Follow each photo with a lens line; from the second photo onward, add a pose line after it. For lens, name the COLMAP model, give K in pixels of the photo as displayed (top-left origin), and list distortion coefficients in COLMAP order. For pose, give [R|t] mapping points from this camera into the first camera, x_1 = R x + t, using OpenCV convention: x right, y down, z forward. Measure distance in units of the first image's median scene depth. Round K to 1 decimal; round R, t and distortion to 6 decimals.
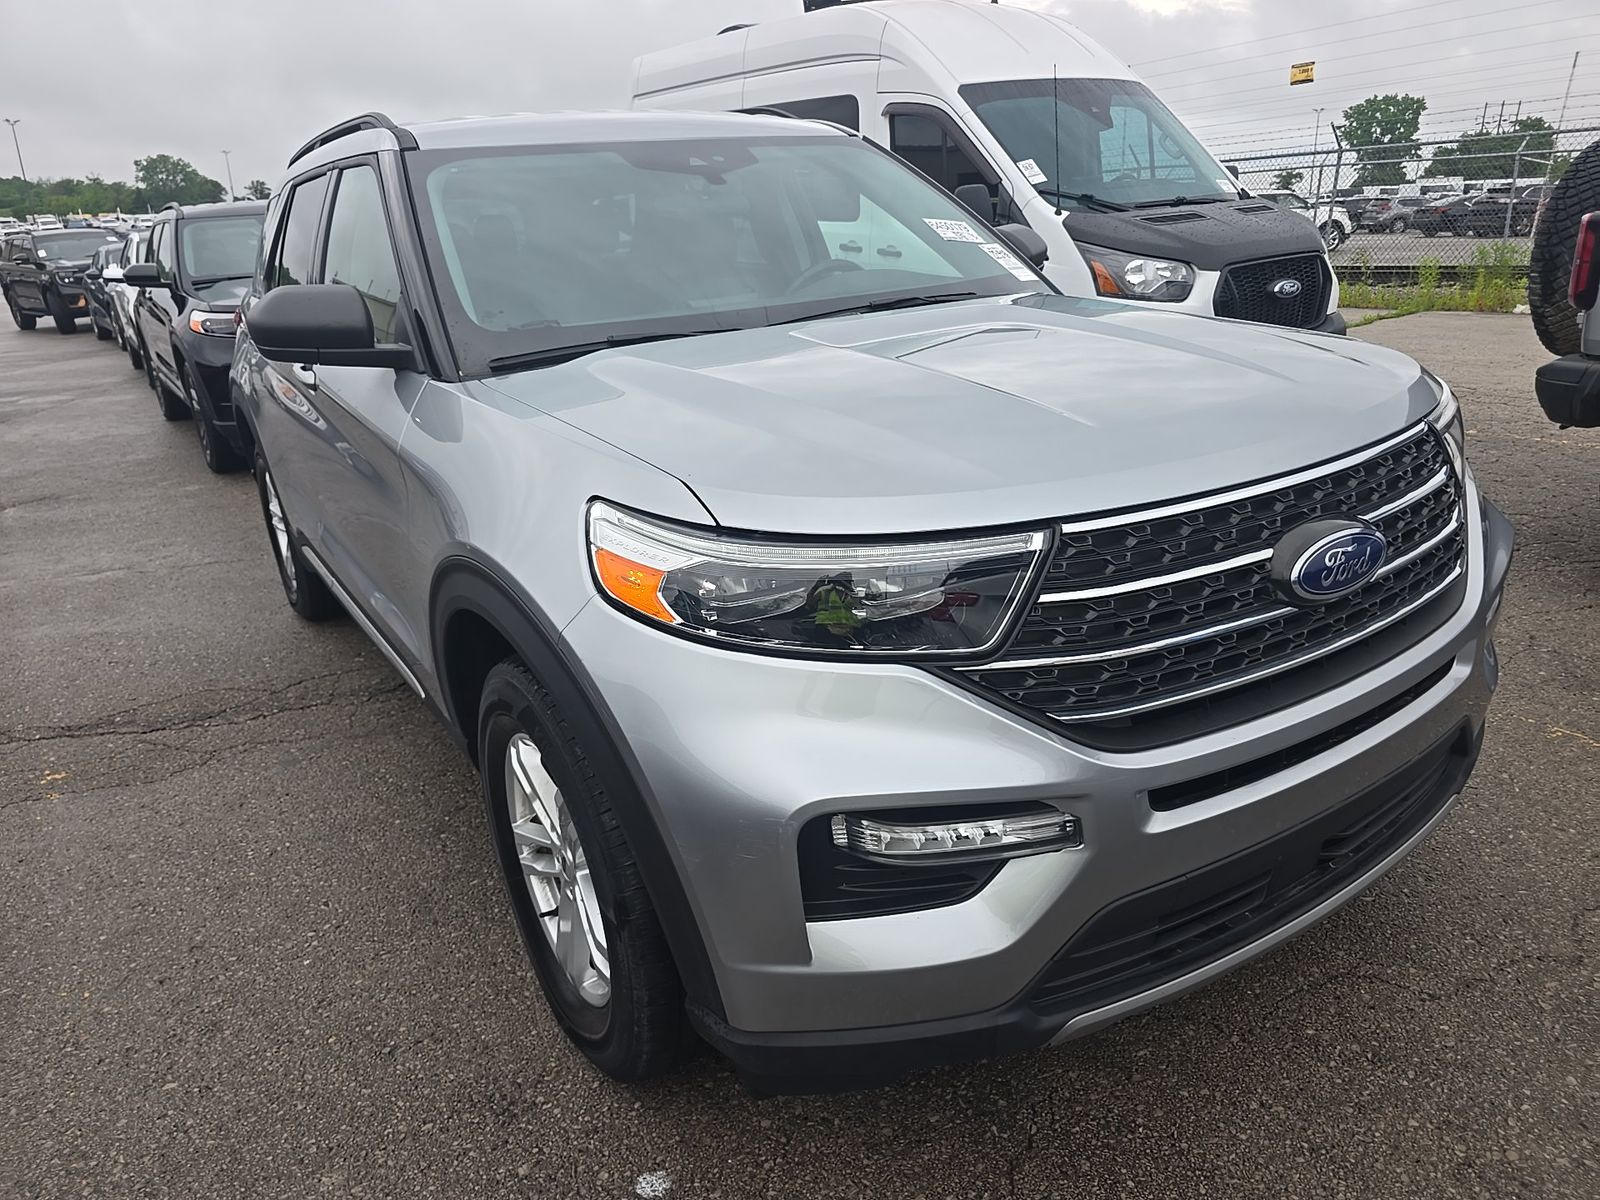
lens RADIAL K [[1055.7, 0, 800.0], [0, 1055.7, 600.0], [0, 0, 1]] dist [0.079303, -0.095353]
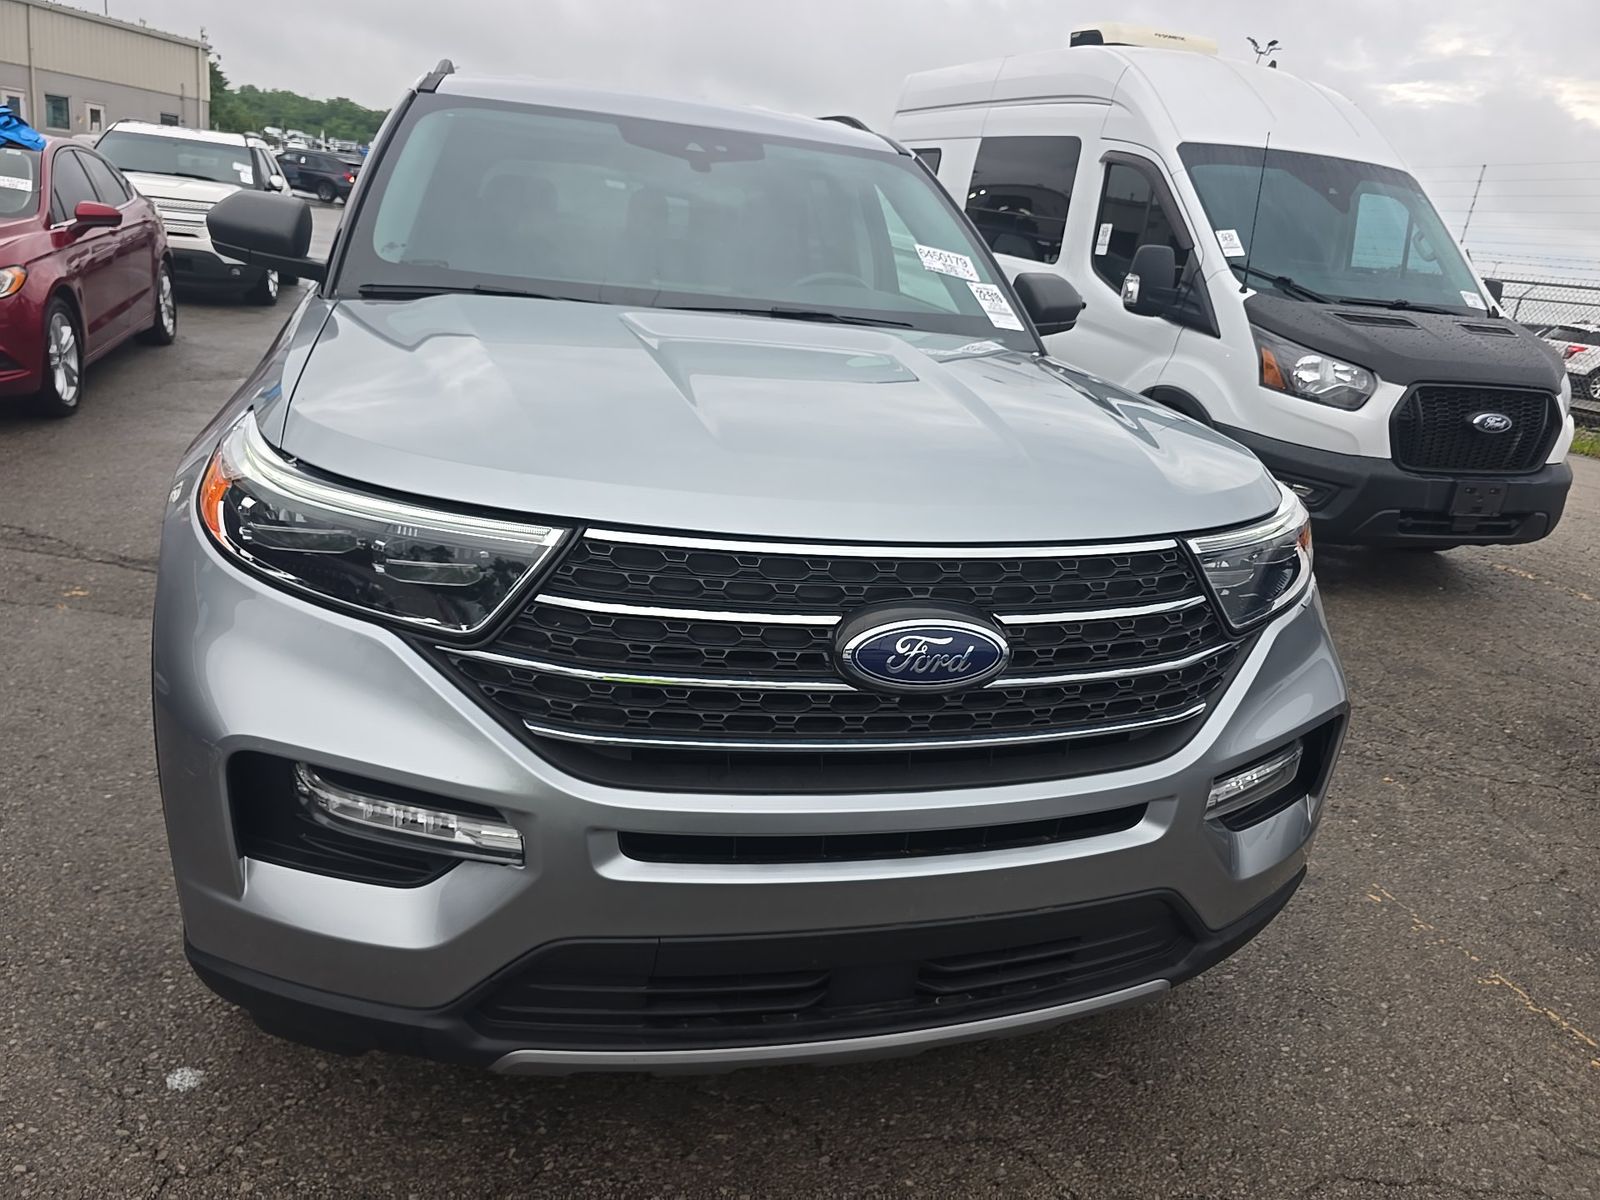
lens RADIAL K [[1066.1, 0, 800.0], [0, 1066.1, 600.0], [0, 0, 1]] dist [0.042396, -0.044874]
pose [[0.942893, 0.246583, -0.223942, 0.415115], [-0.251646, 0.967800, 0.006110, -0.039983], [0.218238, 0.050593, 0.974583, 0.080857]]
